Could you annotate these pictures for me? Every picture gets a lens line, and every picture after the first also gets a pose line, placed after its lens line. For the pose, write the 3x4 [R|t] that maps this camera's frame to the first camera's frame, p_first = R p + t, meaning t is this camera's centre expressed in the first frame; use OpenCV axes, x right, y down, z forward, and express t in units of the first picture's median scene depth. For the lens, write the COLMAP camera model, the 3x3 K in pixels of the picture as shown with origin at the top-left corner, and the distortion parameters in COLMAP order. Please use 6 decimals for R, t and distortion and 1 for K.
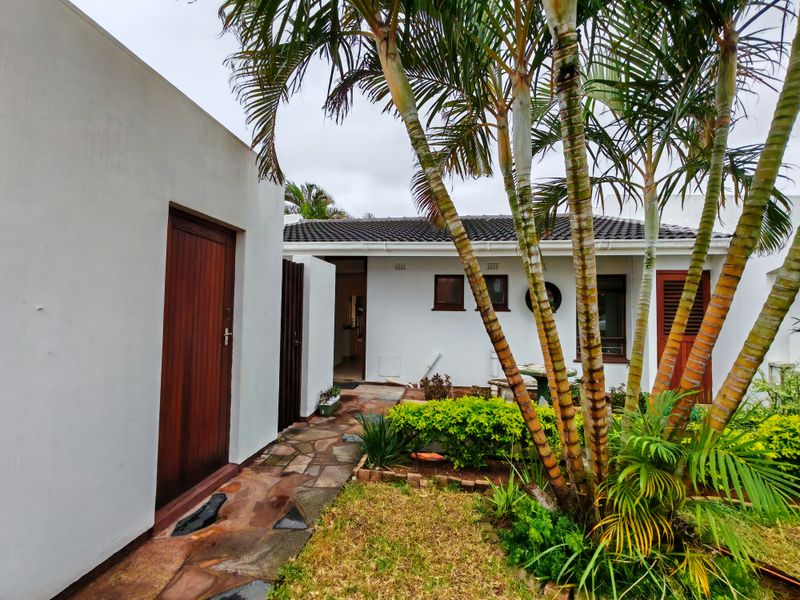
lens RADIAL K [[365.4, 0, 402.1], [0, 365.4, 296.3], [0, 0, 1]] dist [0.000074, 0.000297]
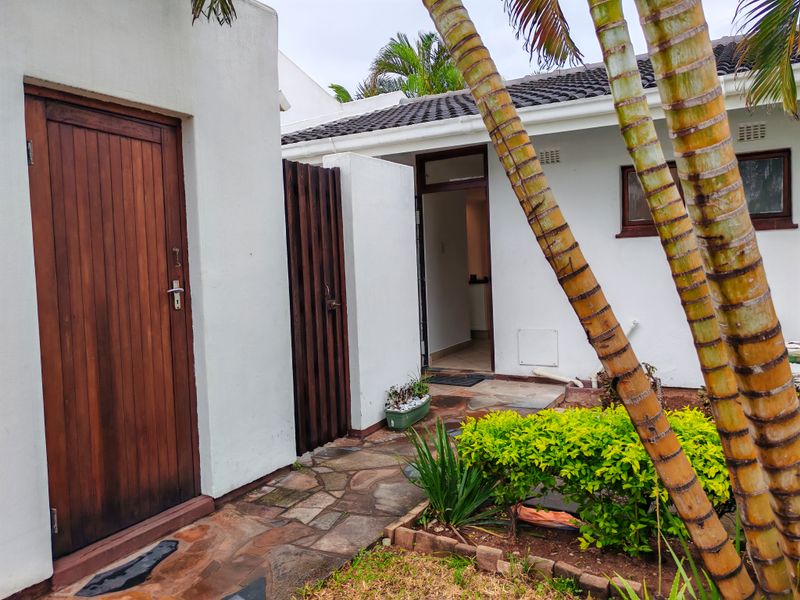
lens RADIAL K [[619.9, 0, 396.8], [0, 619.9, 285.7], [0, 0, 1]] dist [0.004165, 0.003401]
pose [[0.923099, -0.037826, -0.382698, 0.250366], [0.069705, 0.995124, 0.069775, 0.047048], [0.378193, -0.091086, 0.921235, 0.173202]]
